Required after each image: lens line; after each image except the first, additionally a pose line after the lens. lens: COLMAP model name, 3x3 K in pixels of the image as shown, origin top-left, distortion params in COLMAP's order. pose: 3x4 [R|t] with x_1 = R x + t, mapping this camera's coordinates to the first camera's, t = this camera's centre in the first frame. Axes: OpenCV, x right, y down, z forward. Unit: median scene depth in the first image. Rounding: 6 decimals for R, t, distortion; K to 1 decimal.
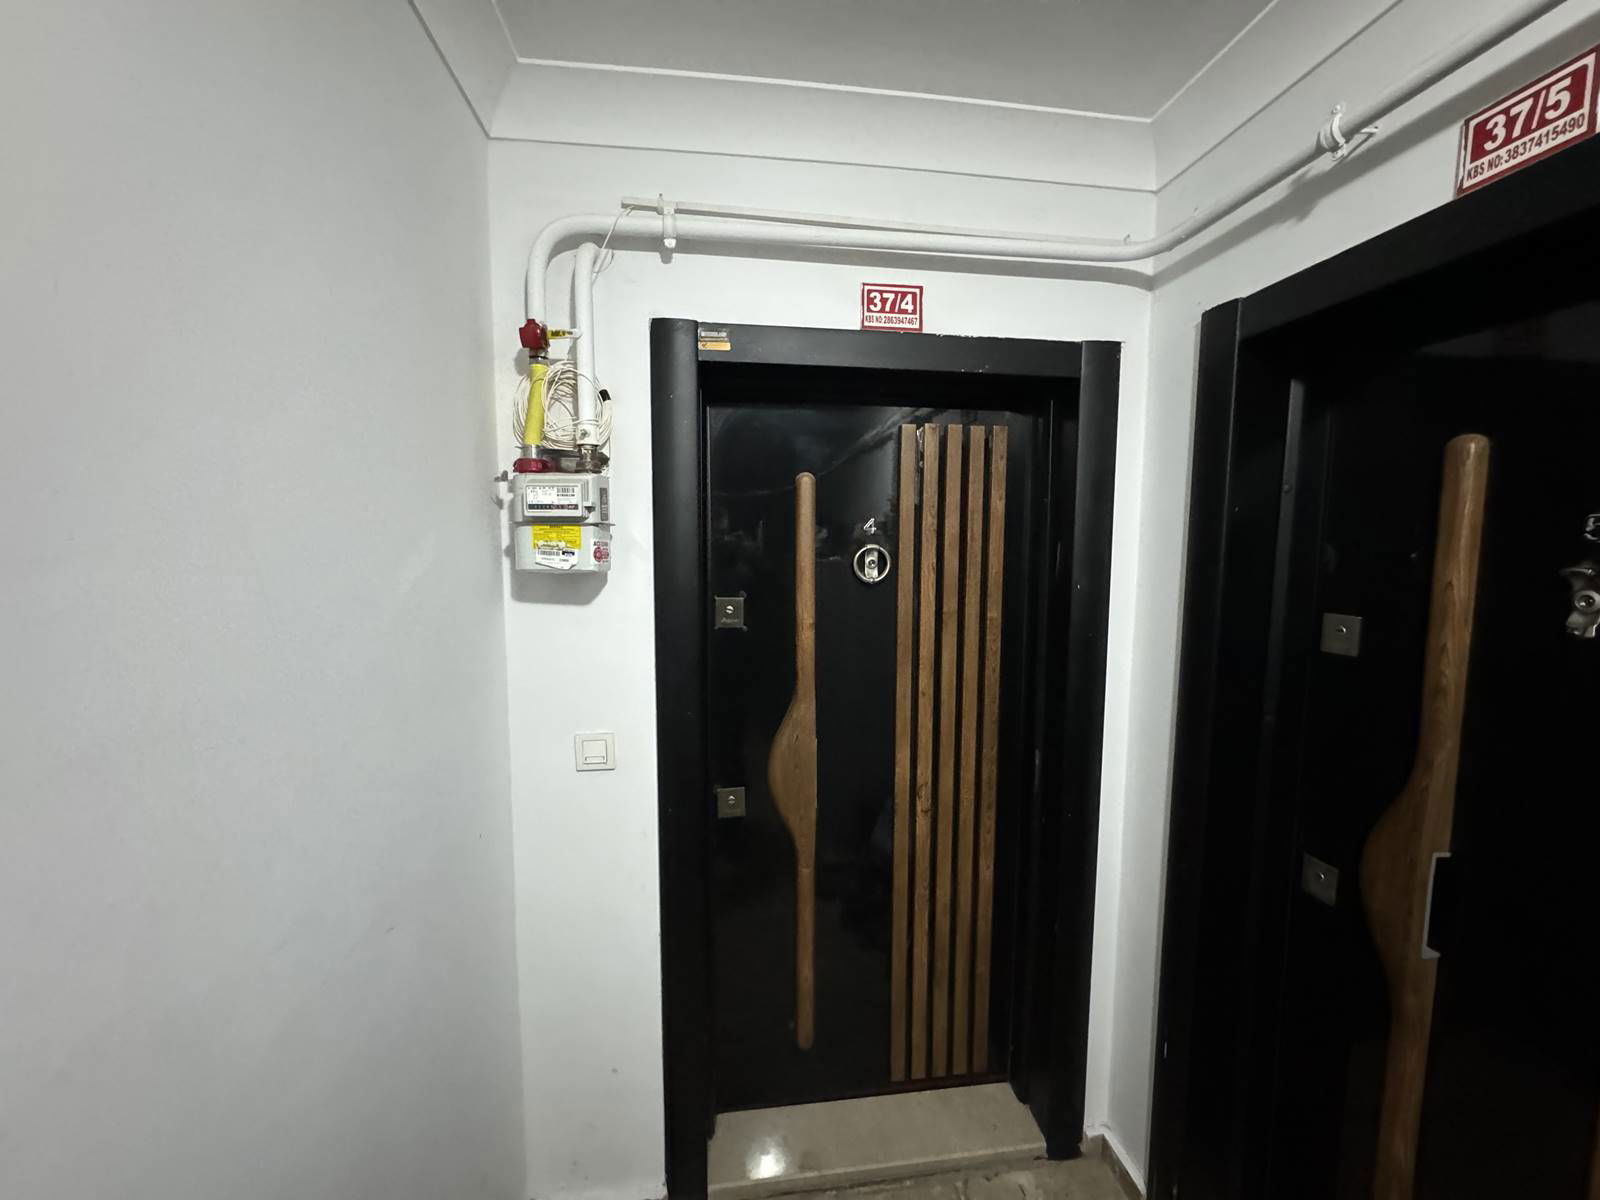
lens RADIAL K [[635.5, 0, 800.3], [0, 635.5, 601.1], [0, 0, 1]] dist [-0.003089, 0.000445]
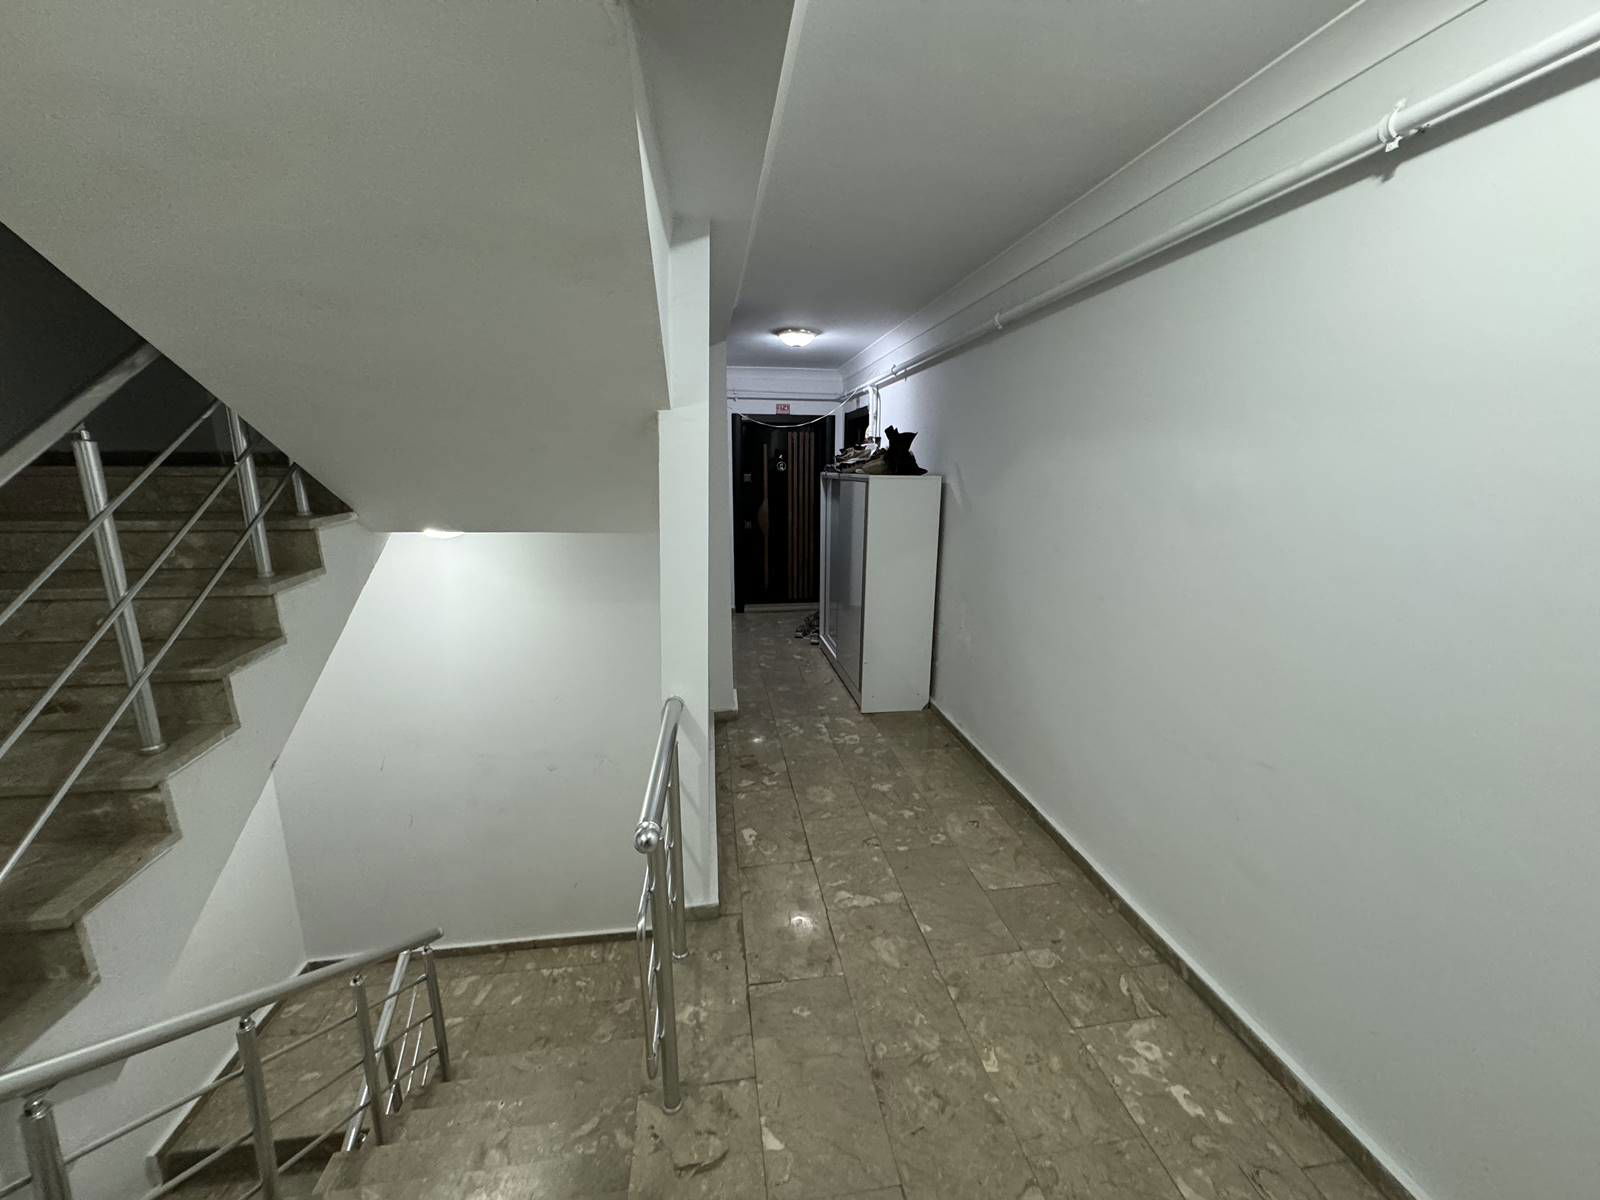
lens RADIAL K [[635.5, 0, 800.3], [0, 635.5, 601.1], [0, 0, 1]] dist [-0.003089, 0.000445]
pose [[0.999901, 0.000424, 0.014075, 0.198169], [-0.002084, 0.992995, 0.118142, 0.363989], [-0.013926, -0.118160, 0.992897, -3.604307]]
